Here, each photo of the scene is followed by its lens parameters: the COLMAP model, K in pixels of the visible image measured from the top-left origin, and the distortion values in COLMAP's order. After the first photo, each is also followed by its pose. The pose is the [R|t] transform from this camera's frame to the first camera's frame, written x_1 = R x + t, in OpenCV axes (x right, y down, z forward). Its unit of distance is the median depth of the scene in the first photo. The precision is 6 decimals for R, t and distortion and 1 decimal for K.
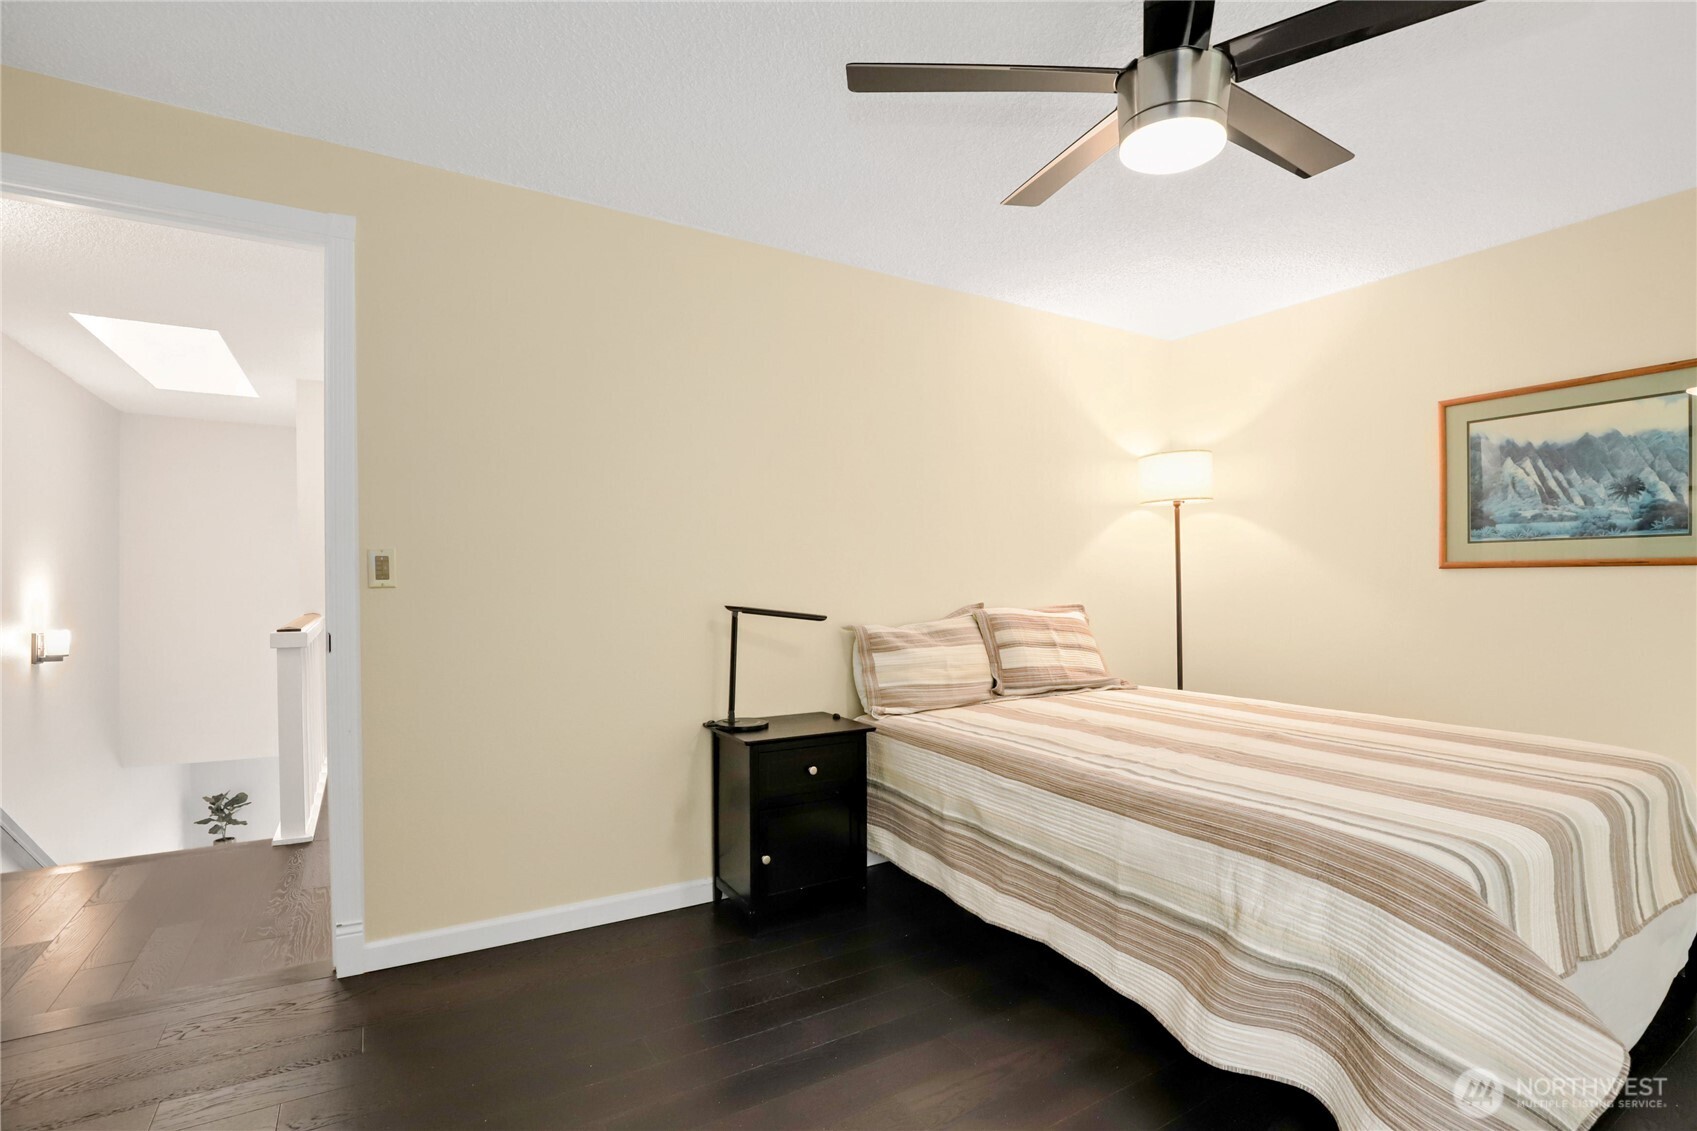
lens RADIAL K [[785.2, 0, 848.5], [0, 785.2, 563.2], [0, 0, 1]] dist [-0.027191, 0.010161]
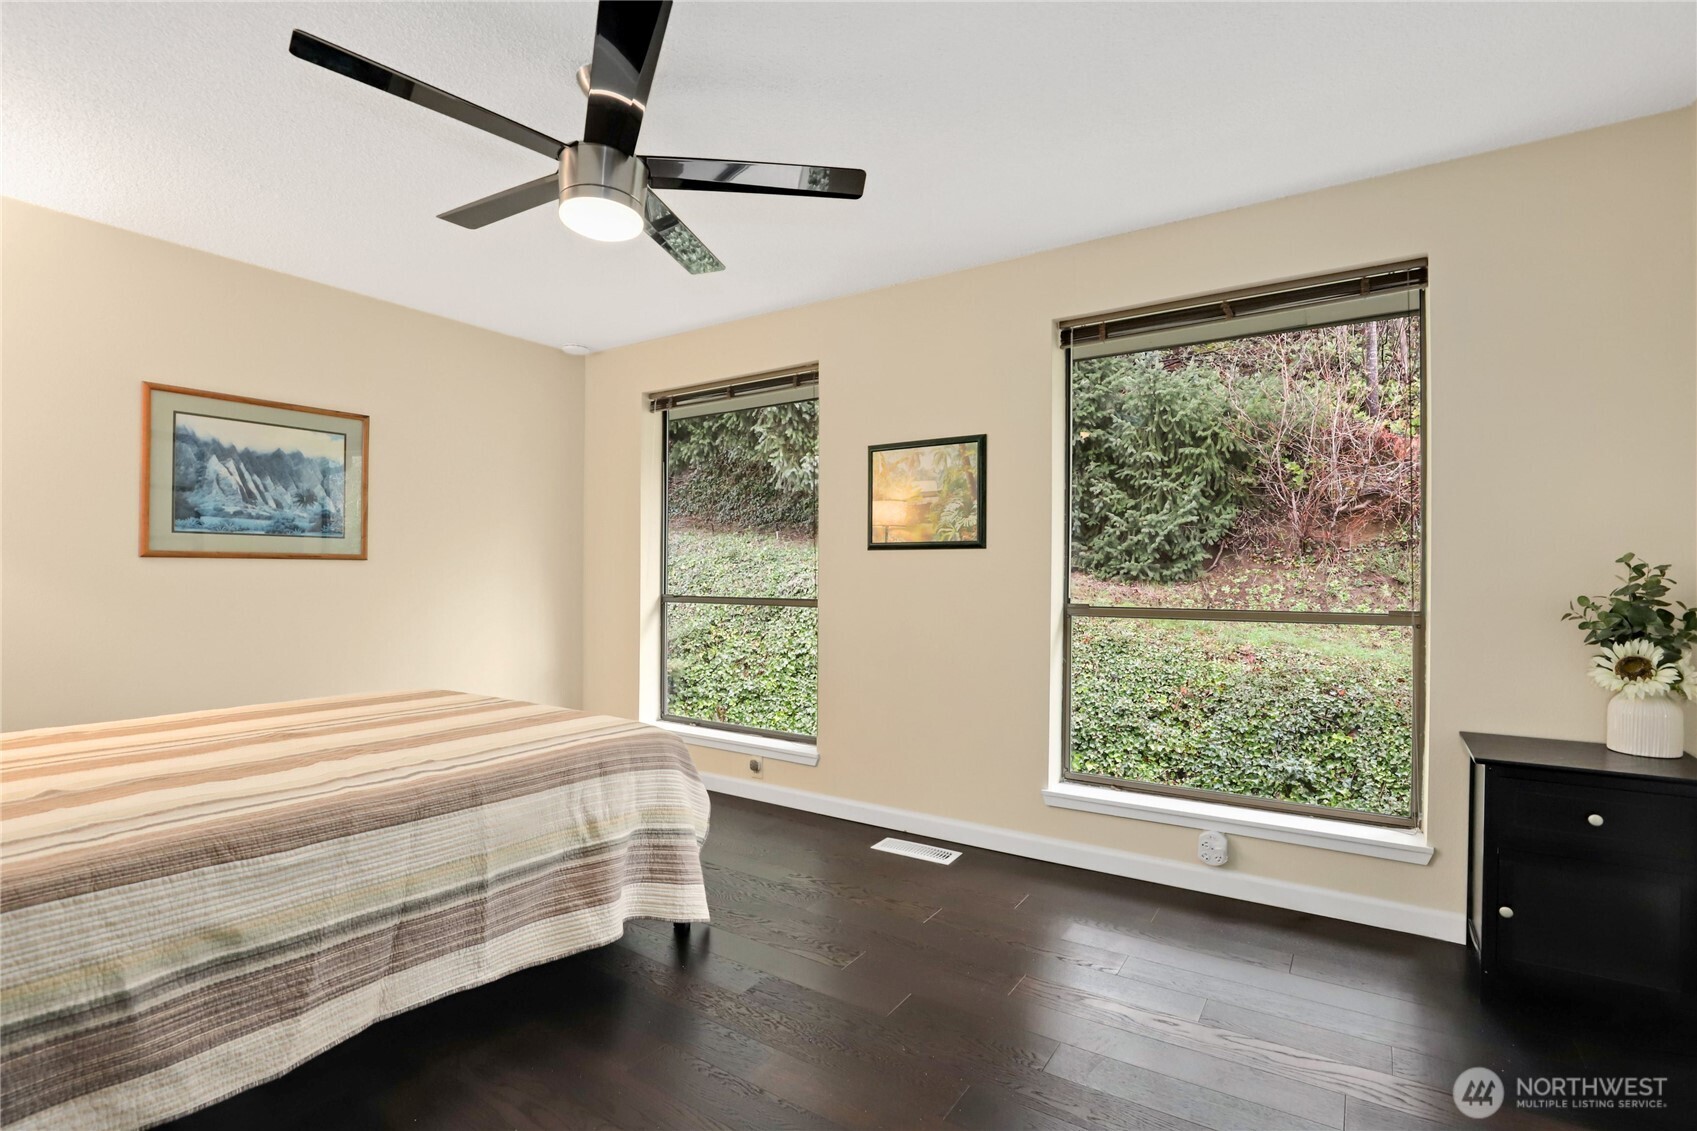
lens RADIAL K [[785.2, 0, 848.5], [0, 785.2, 563.2], [0, 0, 1]] dist [-0.027191, 0.010161]
pose [[-0.405968, 0.014160, 0.913777, -0.532849], [-0.021847, 0.999444, -0.025193, 0.022853], [-0.913626, -0.030191, -0.405433, 0.707369]]
